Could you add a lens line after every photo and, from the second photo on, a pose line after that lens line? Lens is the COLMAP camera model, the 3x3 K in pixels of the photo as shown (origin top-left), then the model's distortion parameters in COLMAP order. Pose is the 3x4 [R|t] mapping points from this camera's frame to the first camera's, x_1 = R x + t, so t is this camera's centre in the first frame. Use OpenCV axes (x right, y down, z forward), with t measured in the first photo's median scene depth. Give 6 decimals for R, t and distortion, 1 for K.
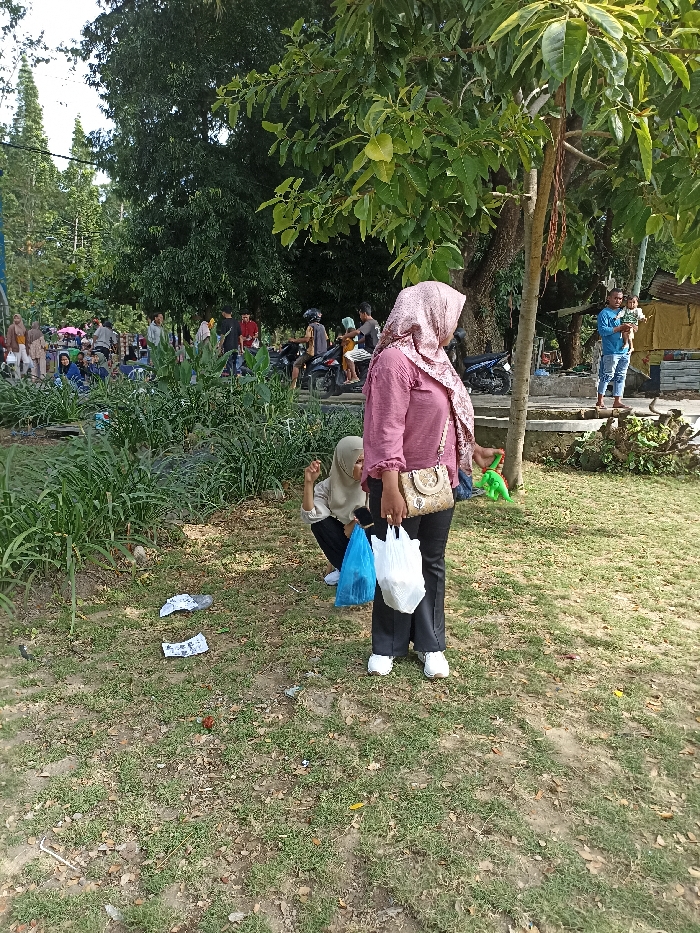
lens RADIAL K [[666.7, 0, 350.0], [0, 666.7, 466.5], [0, 0, 1]] dist [0.061472, -0.065373]
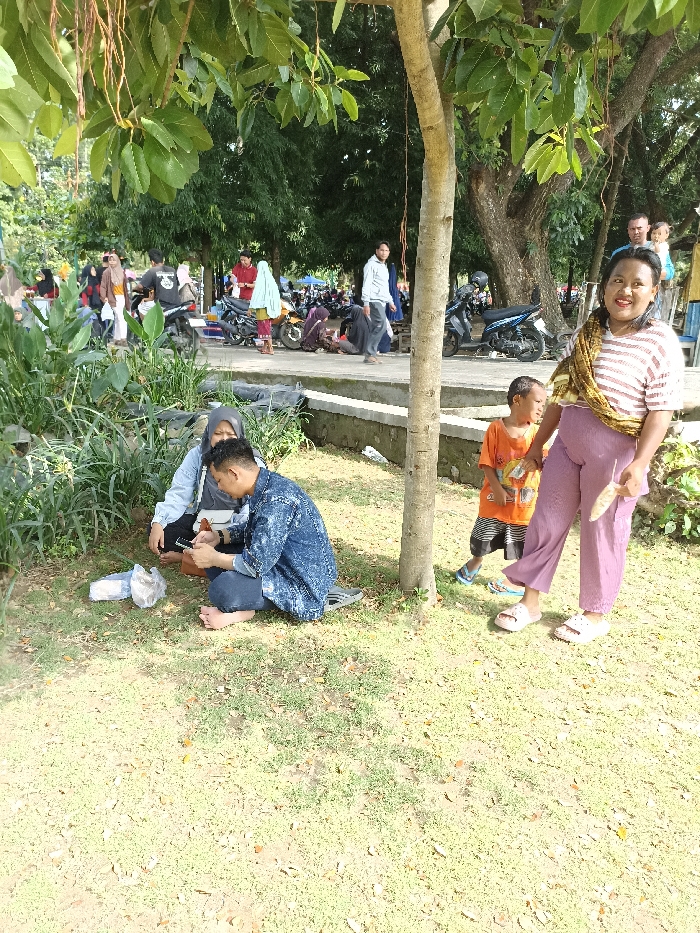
lens RADIAL K [[666.7, 0, 350.0], [0, 666.7, 466.5], [0, 0, 1]] dist [0.061472, -0.065373]
pose [[0.992567, 0.025931, -0.118906, 0.116425], [-0.015726, 0.996174, 0.085970, -0.051497], [0.120680, -0.083461, 0.989177, 0.219007]]
